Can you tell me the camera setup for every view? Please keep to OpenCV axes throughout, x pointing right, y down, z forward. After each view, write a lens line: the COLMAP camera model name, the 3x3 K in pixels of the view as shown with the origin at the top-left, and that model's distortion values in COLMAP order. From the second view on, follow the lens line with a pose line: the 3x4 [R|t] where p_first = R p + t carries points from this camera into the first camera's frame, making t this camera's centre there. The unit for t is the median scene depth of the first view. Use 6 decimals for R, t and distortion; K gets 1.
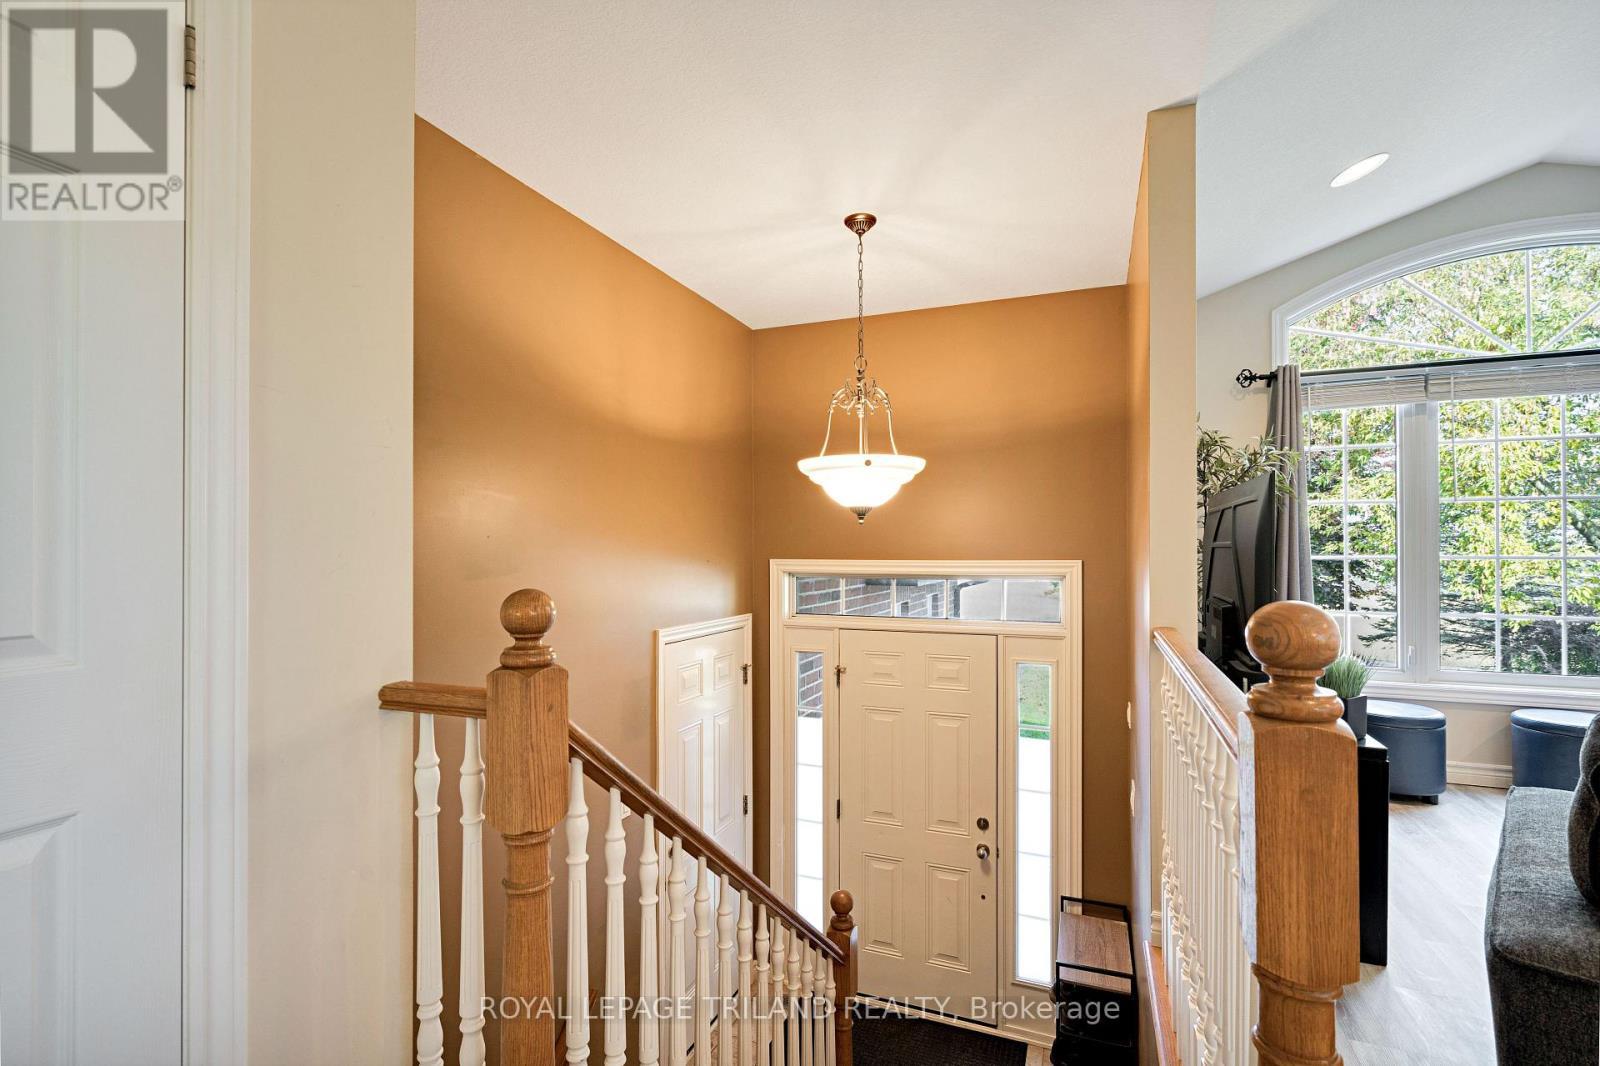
lens RADIAL K [[726.5, 0, 803.9], [0, 726.5, 549.1], [0, 0, 1]] dist [-0.007389, 0.003618]
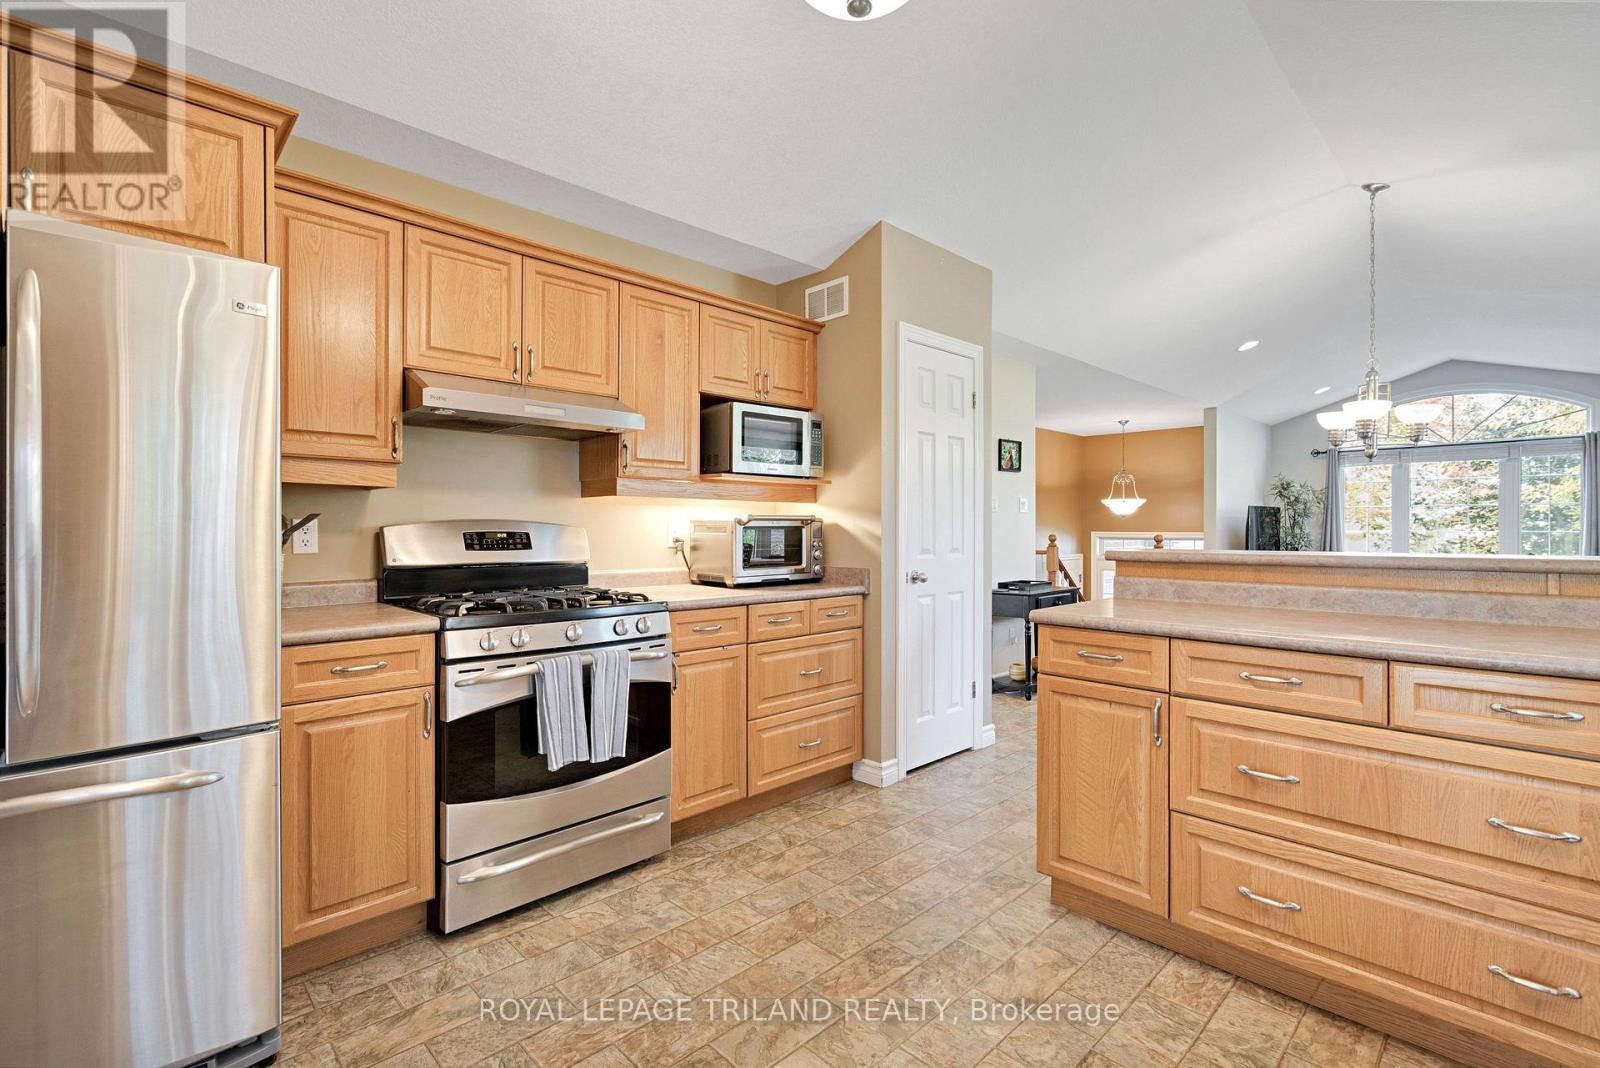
lens RADIAL K [[726.5, 0, 804.8], [0, 726.5, 529.2], [0, 0, 1]] dist [-0.007389, 0.003618]
pose [[0.912713, 0.003014, -0.408591, 0.079376], [-0.000720, 0.999983, 0.005768, -0.008382], [0.408601, -0.004970, 0.912699, -1.832511]]
